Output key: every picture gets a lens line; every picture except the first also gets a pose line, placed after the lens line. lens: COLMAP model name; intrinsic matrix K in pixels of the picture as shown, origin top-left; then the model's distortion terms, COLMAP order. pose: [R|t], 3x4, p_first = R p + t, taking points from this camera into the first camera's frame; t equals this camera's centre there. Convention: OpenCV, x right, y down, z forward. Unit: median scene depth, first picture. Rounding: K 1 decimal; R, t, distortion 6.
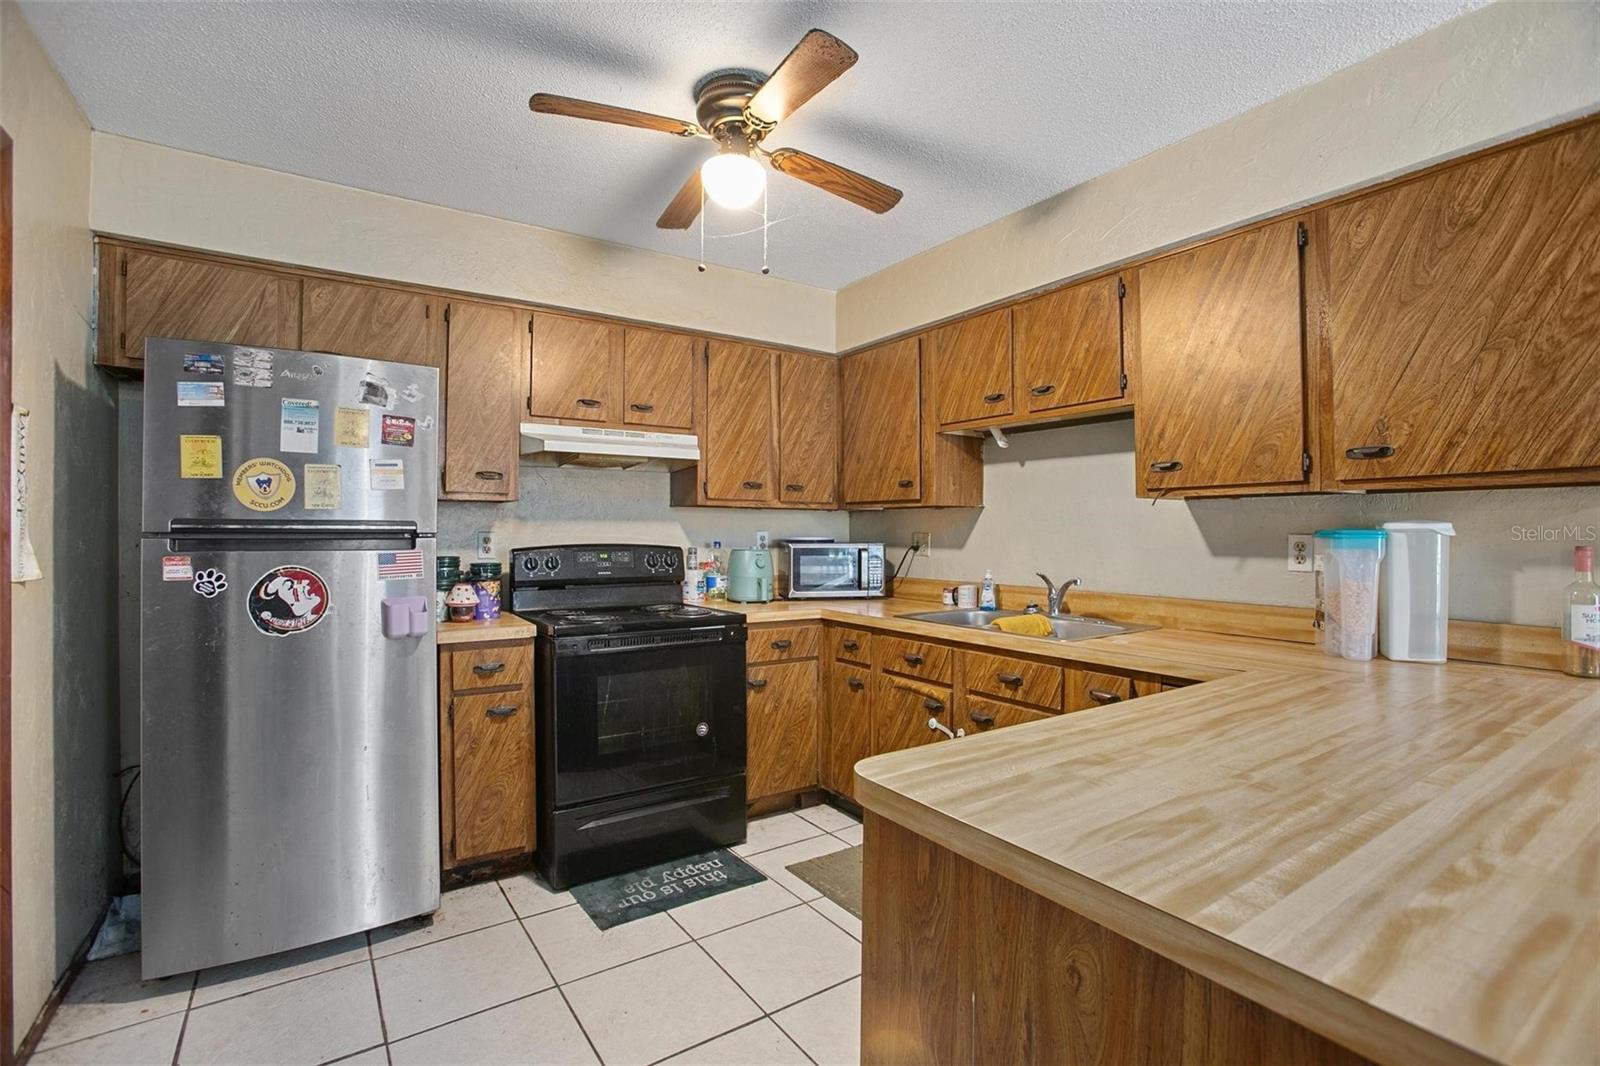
lens RADIAL K [[735.6, 0, 794.1], [0, 735.6, 533.2], [0, 0, 1]] dist [-0.012892, 0.001270]
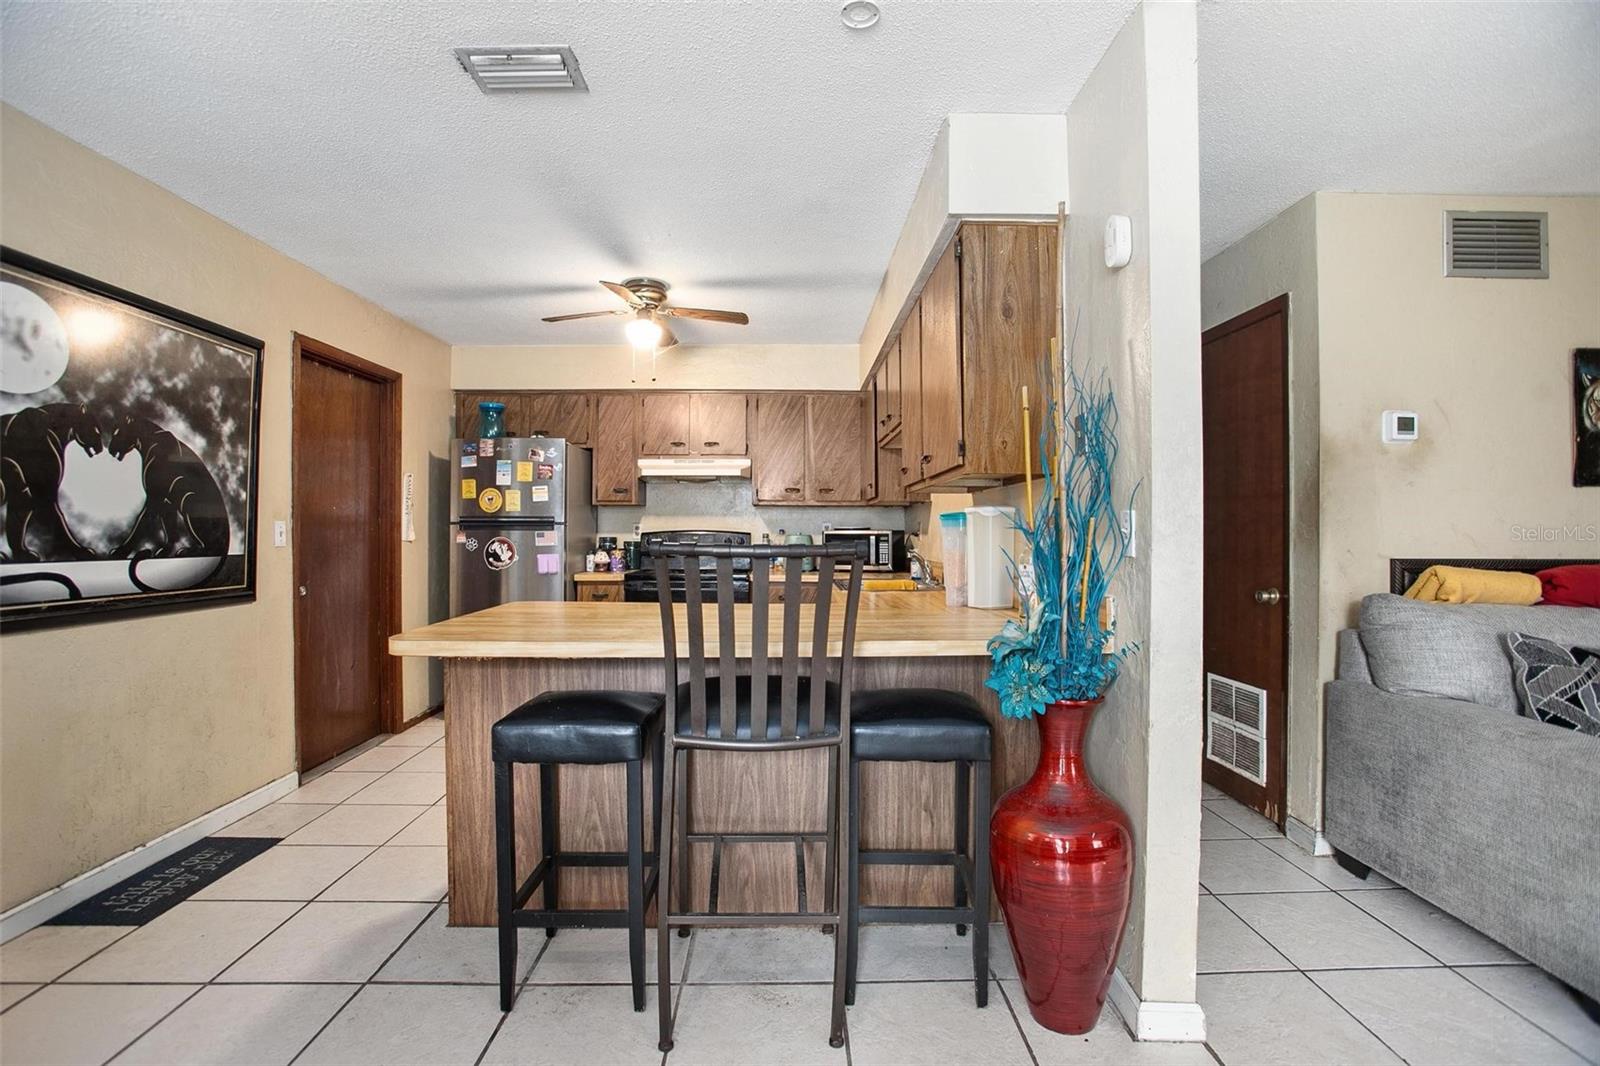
lens RADIAL K [[735.6, 0, 802.4], [0, 735.6, 528.2], [0, 0, 1]] dist [-0.012892, 0.001270]
pose [[0.841401, -0.004019, -0.540396, 1.222247], [0.001110, 0.999983, -0.005710, 0.030481], [0.540410, 0.004204, 0.841391, -0.341640]]
